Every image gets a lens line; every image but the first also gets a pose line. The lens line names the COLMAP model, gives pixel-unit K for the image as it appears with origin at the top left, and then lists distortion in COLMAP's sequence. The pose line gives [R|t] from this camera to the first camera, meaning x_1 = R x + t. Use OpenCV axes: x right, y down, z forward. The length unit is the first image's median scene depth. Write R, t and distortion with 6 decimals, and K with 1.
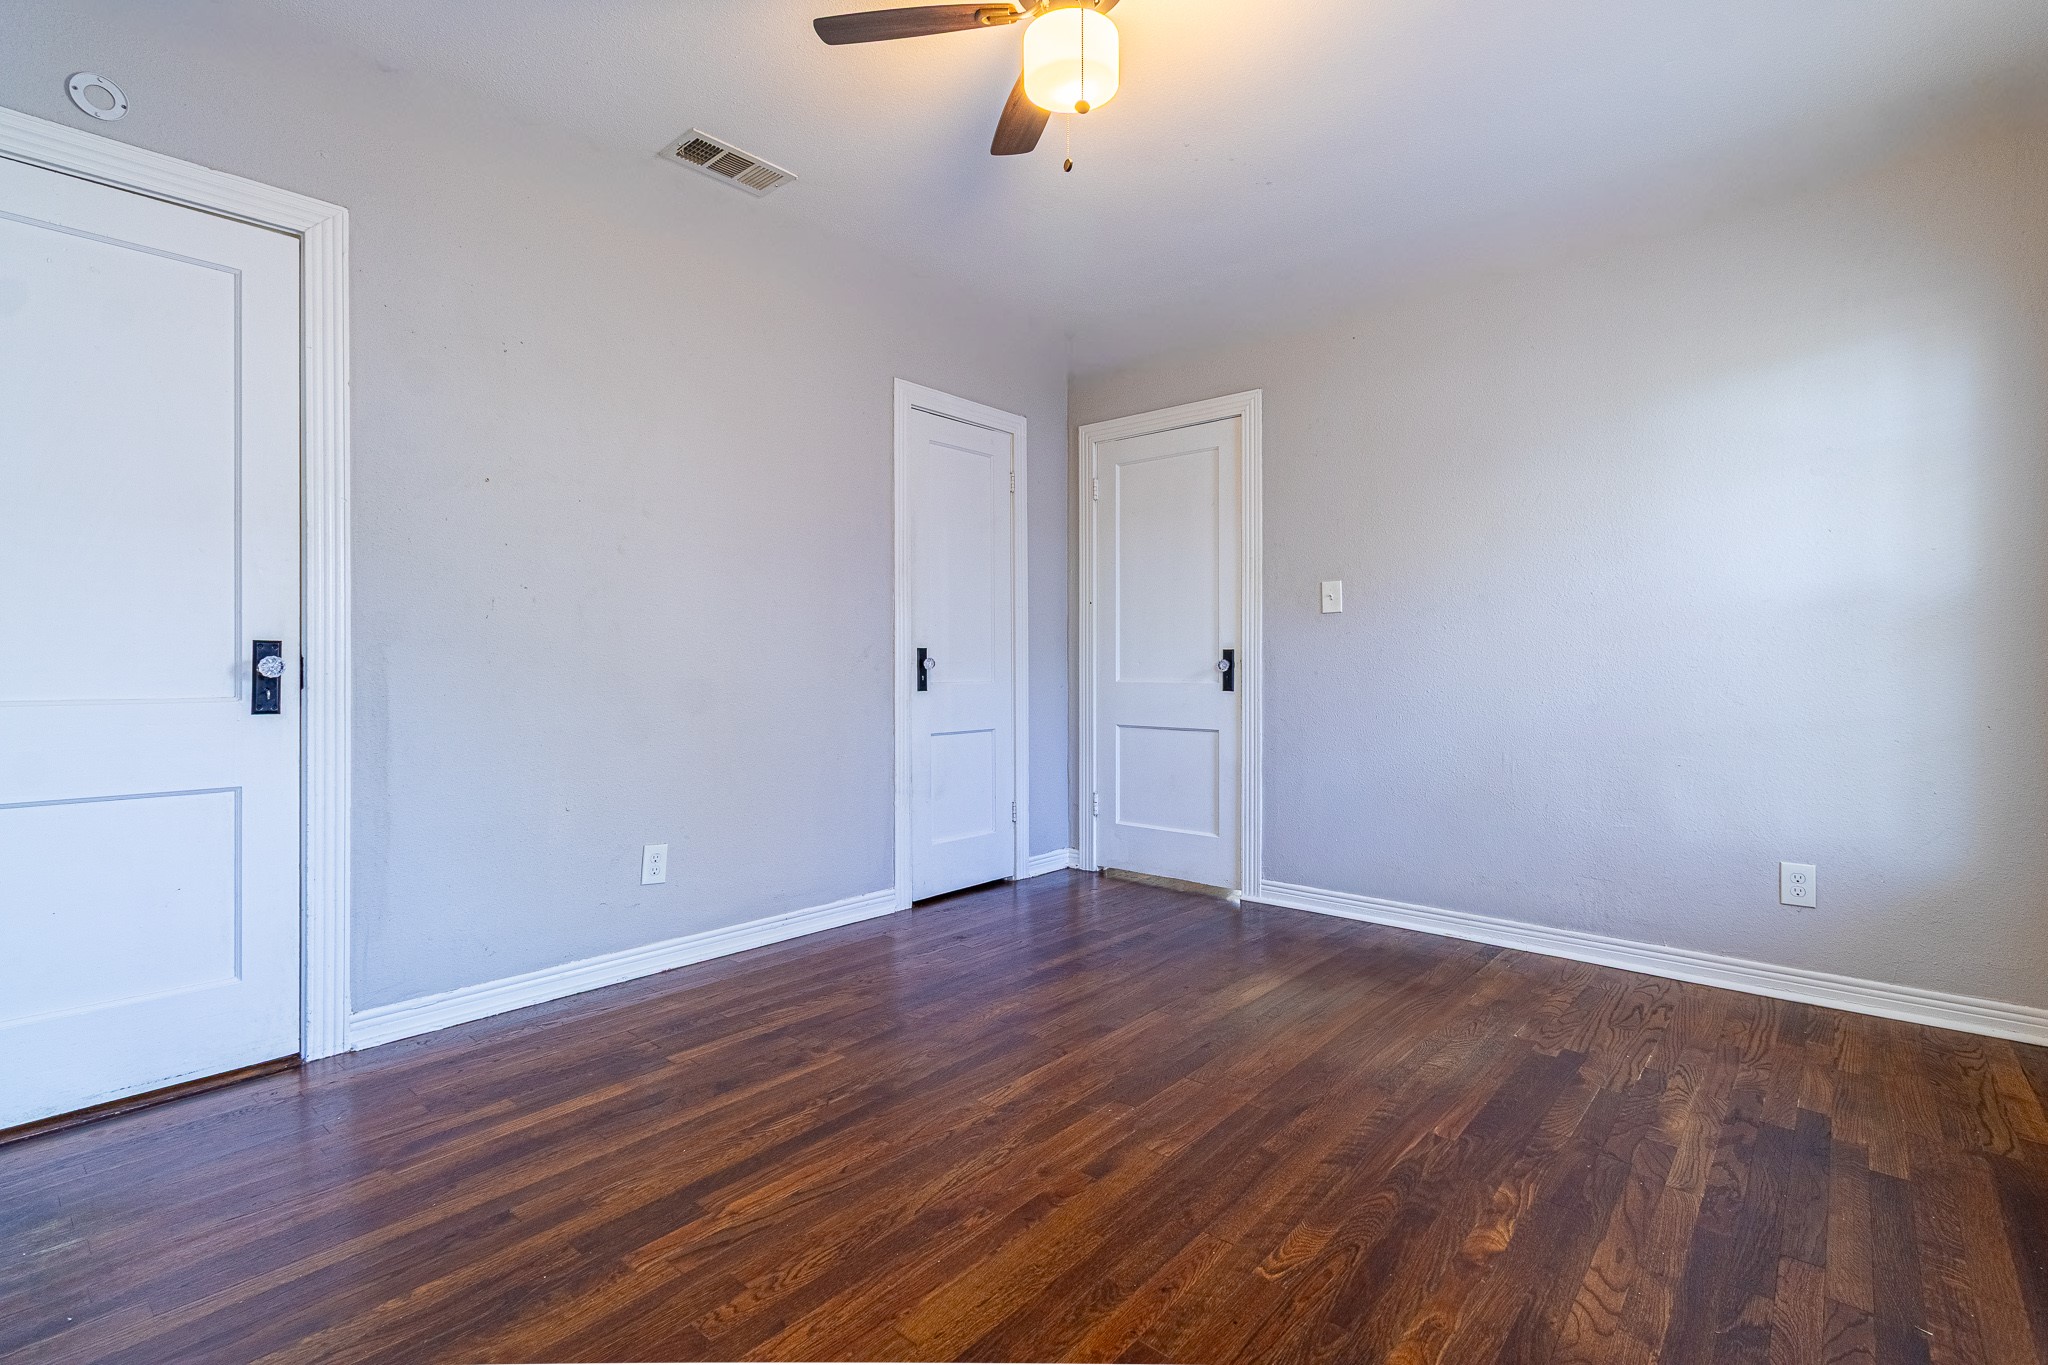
lens RADIAL K [[922.5, 0, 1024.0], [0, 922.5, 682.5], [0, 0, 1]] dist [-0.000254, 0.000040]
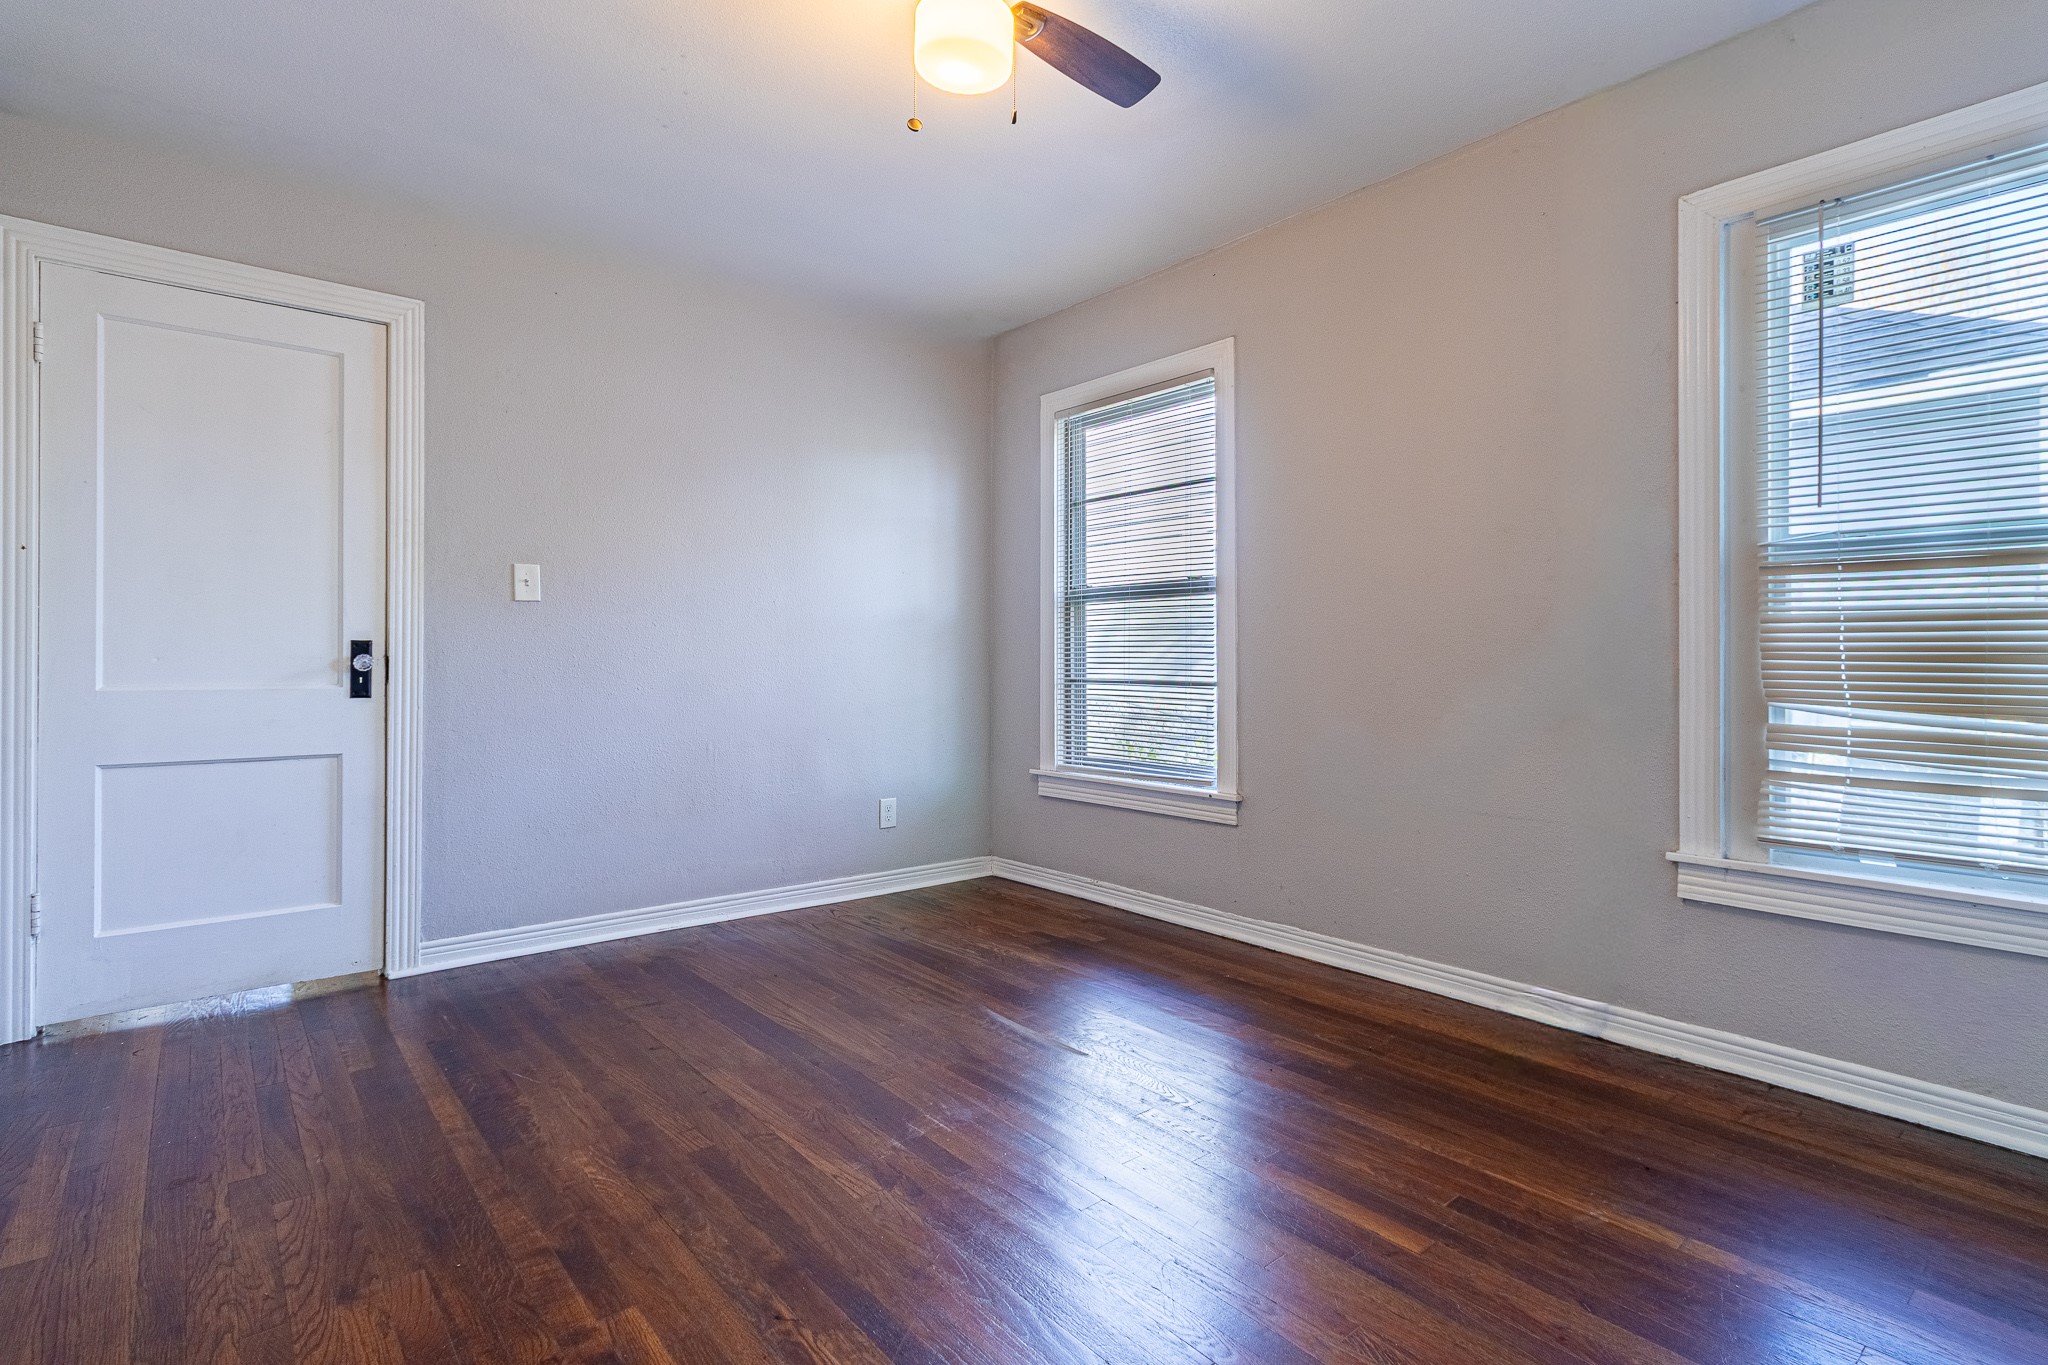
lens RADIAL K [[989.8, 0, 1022.1], [0, 989.8, 663.3], [0, 0, 1]] dist [0.000575, 0.000576]
pose [[0.164402, -0.001379, 0.986393, -0.720179], [0.016686, 0.999860, -0.001383, -0.012459], [-0.986252, 0.016686, 0.164402, 0.572419]]
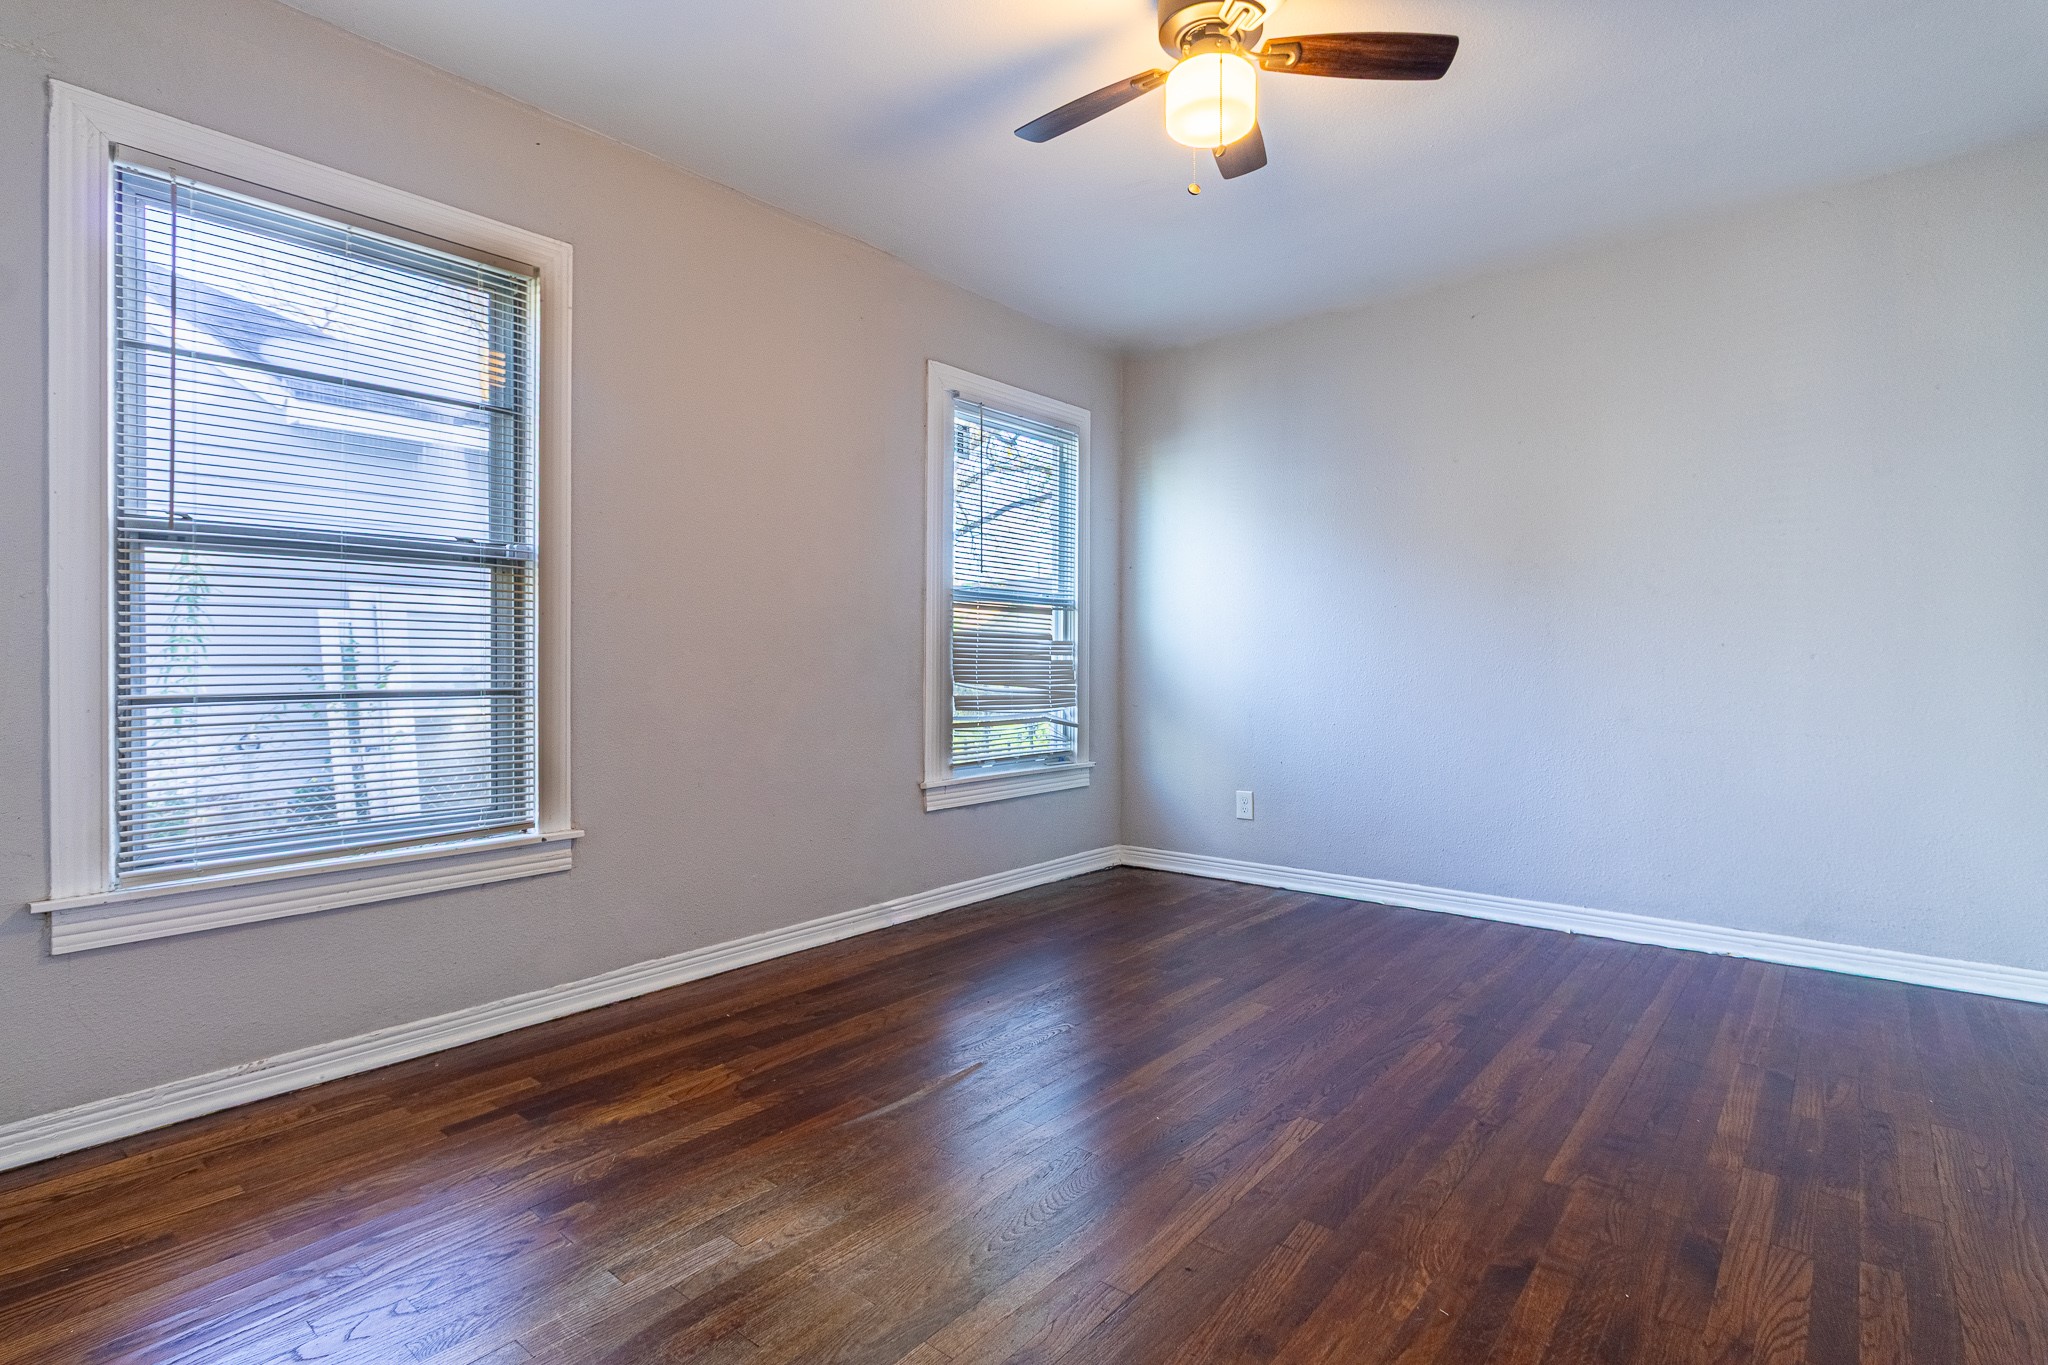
lens RADIAL K [[1021.9, 0, 1024.0], [0, 1021.9, 682.5], [0, 0, 1]] dist [-0.003771, -0.002601]
pose [[-0.999699, 0.004024, -0.024198, 0.224838], [0.003032, 0.999159, 0.040898, -0.031317], [0.024342, 0.040812, -0.998870, 1.631401]]
